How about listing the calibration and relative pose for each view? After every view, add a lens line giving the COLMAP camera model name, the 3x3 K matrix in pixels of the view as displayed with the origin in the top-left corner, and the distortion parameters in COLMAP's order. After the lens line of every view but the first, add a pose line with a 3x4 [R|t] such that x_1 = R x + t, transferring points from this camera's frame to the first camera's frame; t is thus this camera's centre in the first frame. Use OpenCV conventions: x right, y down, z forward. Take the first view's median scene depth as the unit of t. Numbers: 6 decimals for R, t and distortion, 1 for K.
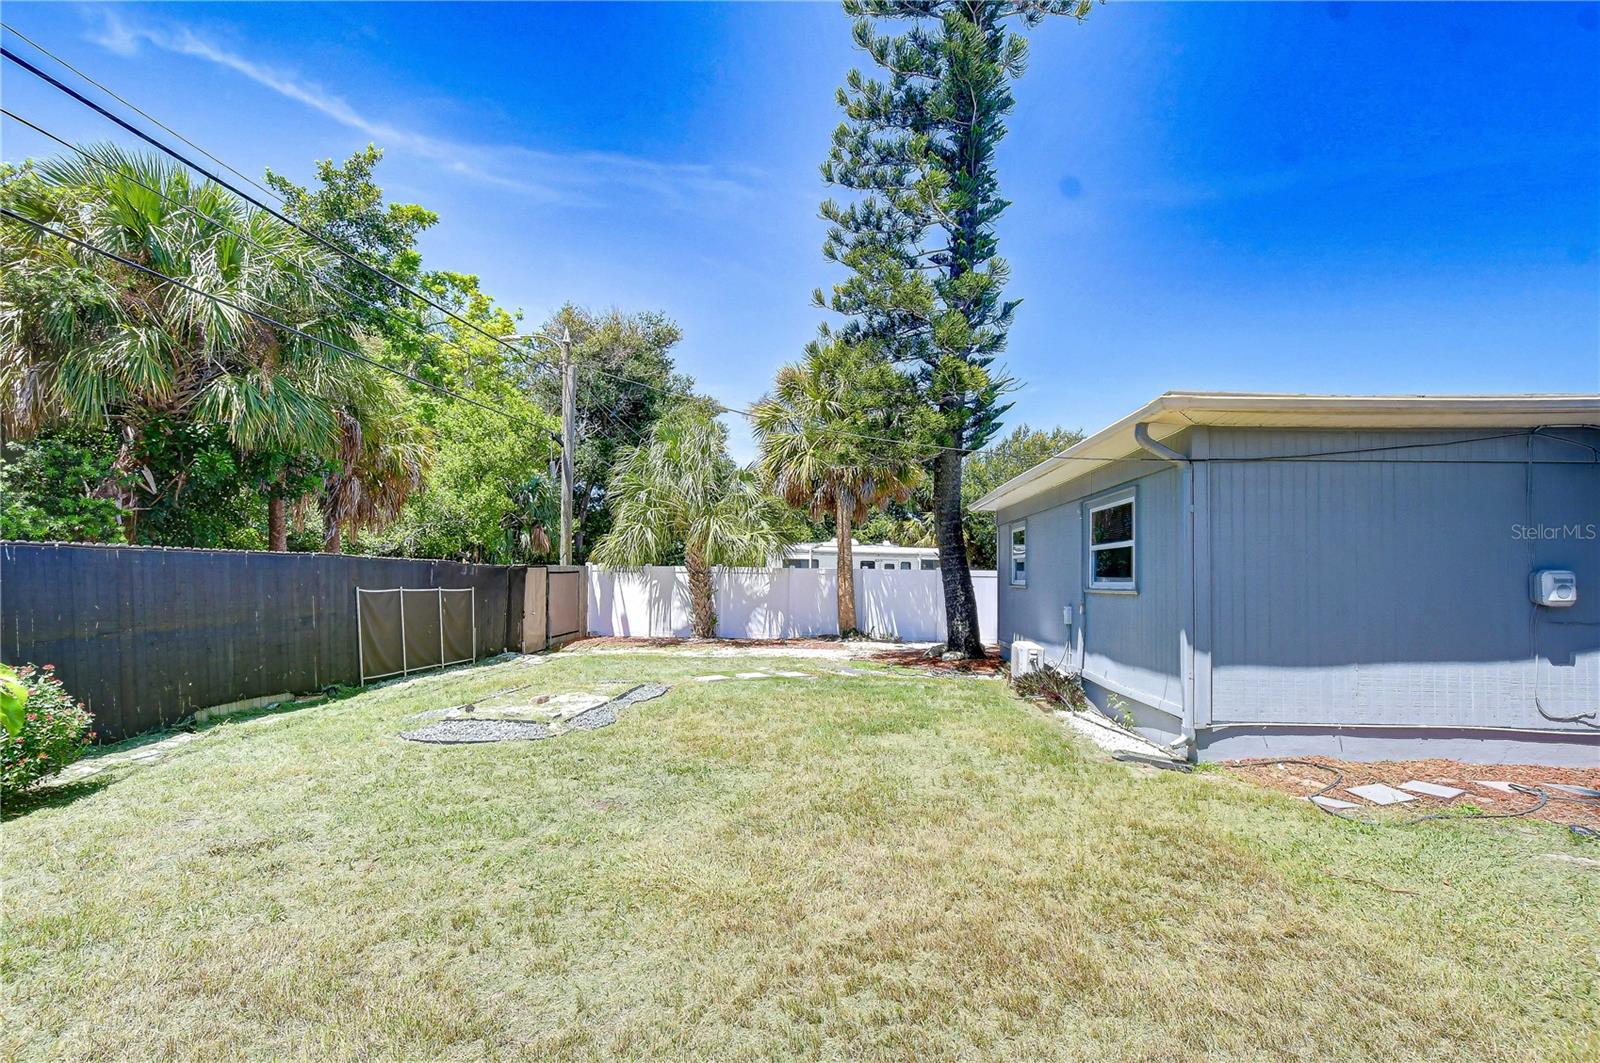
lens RADIAL K [[701.3, 0, 803.1], [0, 701.3, 554.6], [0, 0, 1]] dist [-0.000614, -0.000328]
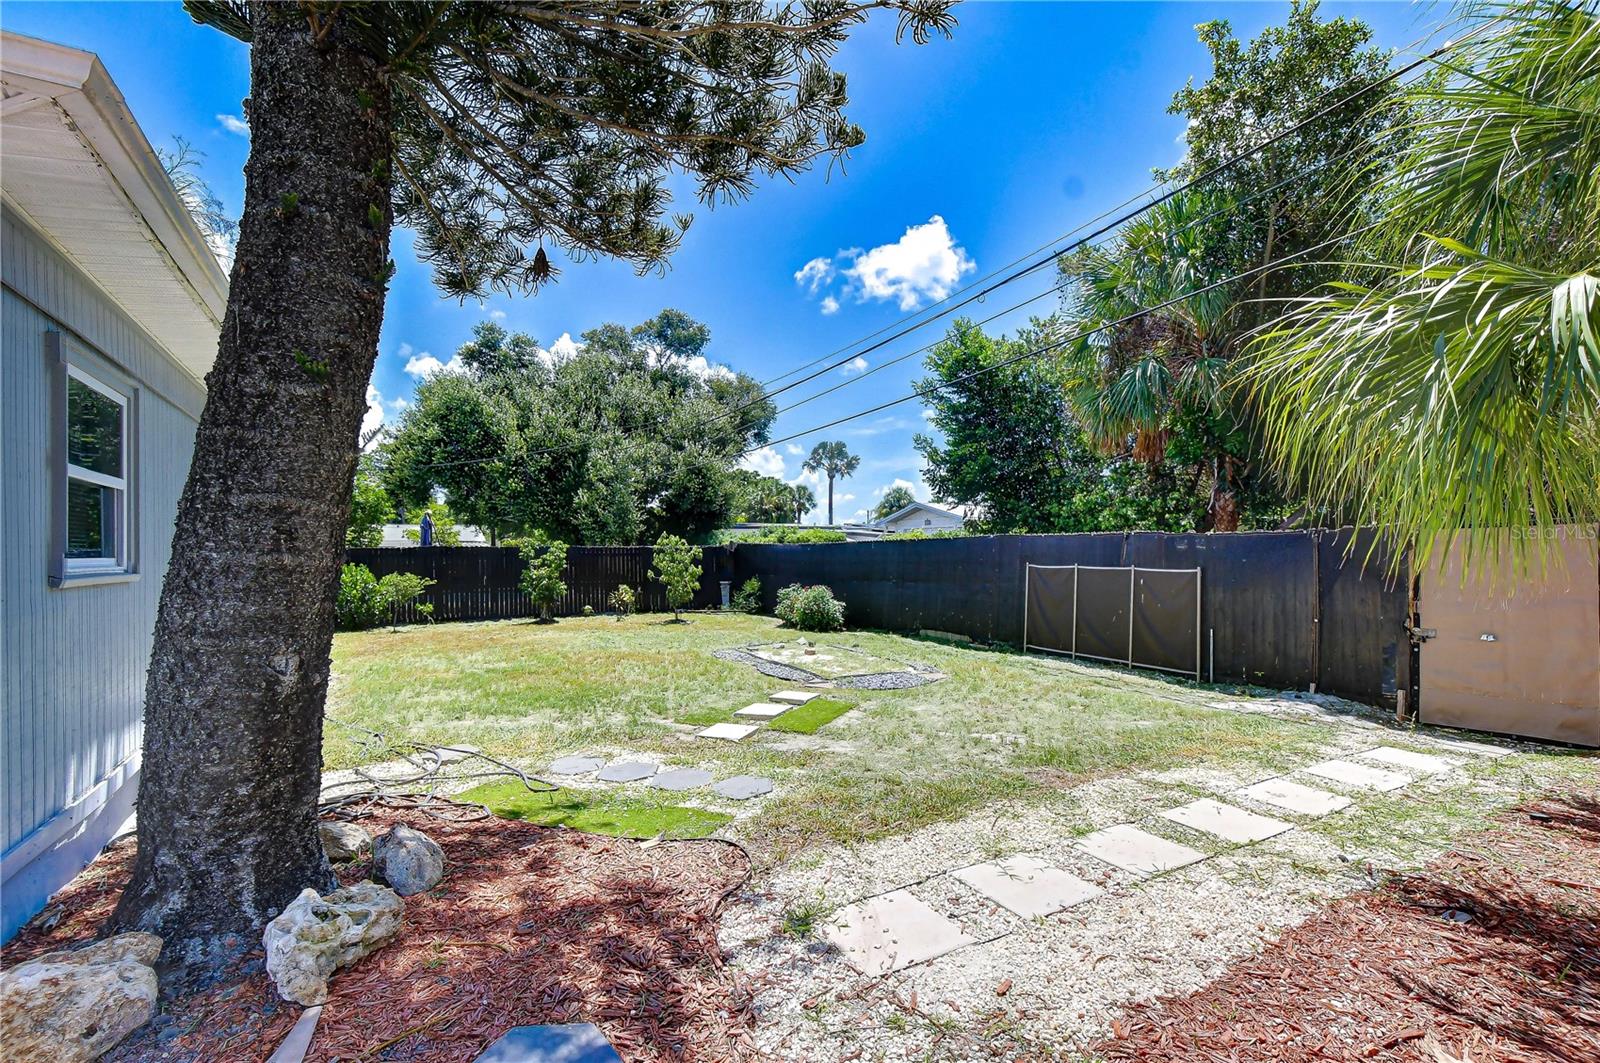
lens RADIAL K [[716.0, 0, 803.8], [0, 716.0, 562.9], [0, 0, 1]] dist [0.000978, -0.006296]
pose [[-0.834272, -0.004427, -0.551335, 0.267652], [0.010533, 0.999657, -0.023965, 0.064767], [0.551252, -0.025801, -0.833940, 1.614831]]
